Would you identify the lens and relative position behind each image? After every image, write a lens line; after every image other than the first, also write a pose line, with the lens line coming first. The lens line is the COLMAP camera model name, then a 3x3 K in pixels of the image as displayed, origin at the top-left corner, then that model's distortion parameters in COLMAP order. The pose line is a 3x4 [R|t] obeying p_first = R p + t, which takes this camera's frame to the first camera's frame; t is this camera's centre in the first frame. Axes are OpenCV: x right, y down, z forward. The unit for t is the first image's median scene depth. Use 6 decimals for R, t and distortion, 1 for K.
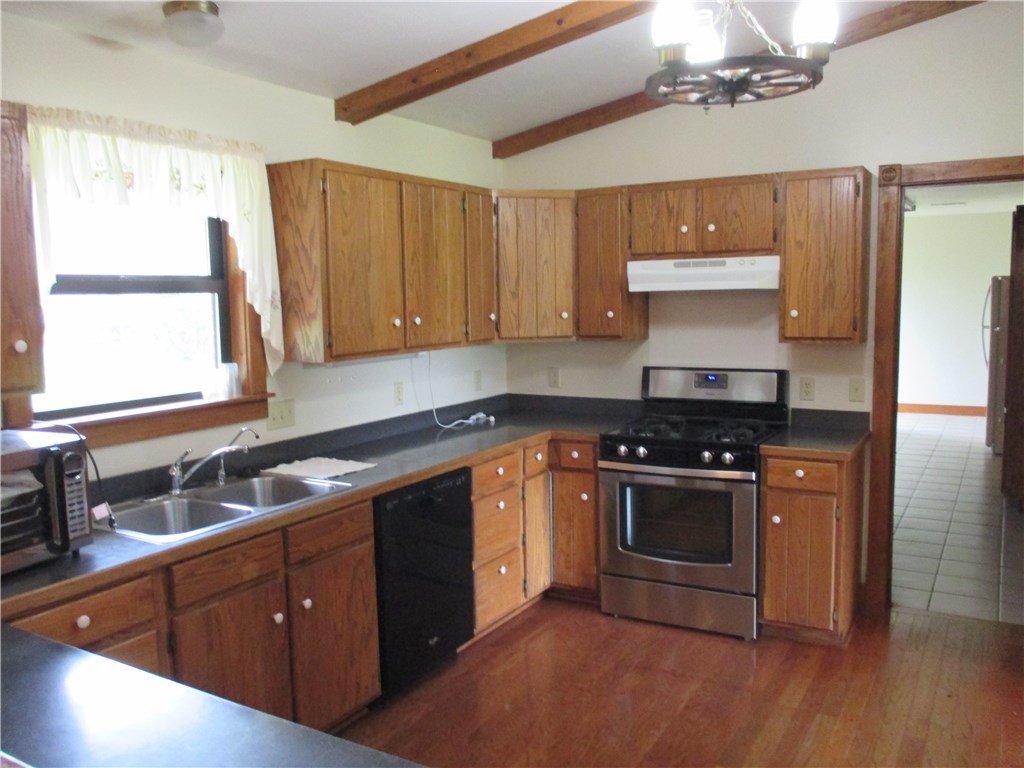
lens RADIAL K [[855.2, 0, 512.3], [0, 855.2, 382.1], [0, 0, 1]] dist [-0.034154, 0.012542]
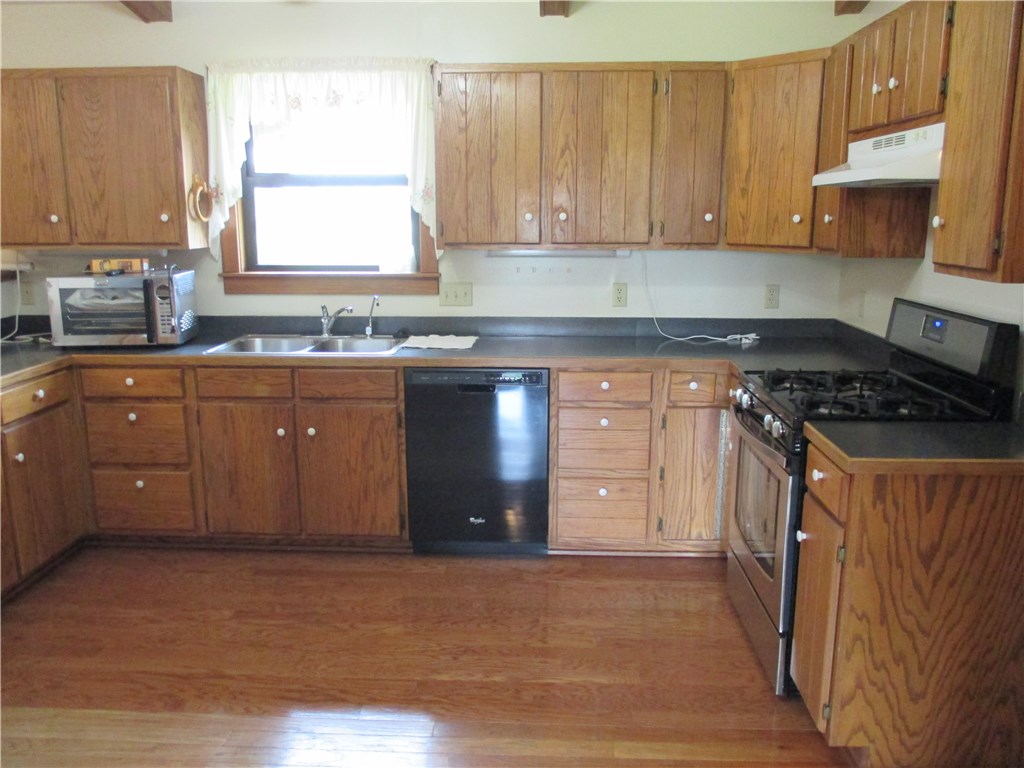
lens RADIAL K [[855.2, 0, 510.0], [0, 855.2, 385.2], [0, 0, 1]] dist [-0.034154, 0.012542]
pose [[0.464195, 0.195128, -0.863972, 0.694386], [-0.099869, 0.980742, 0.167843, -0.037715], [0.880085, 0.008372, 0.474743, 0.453085]]
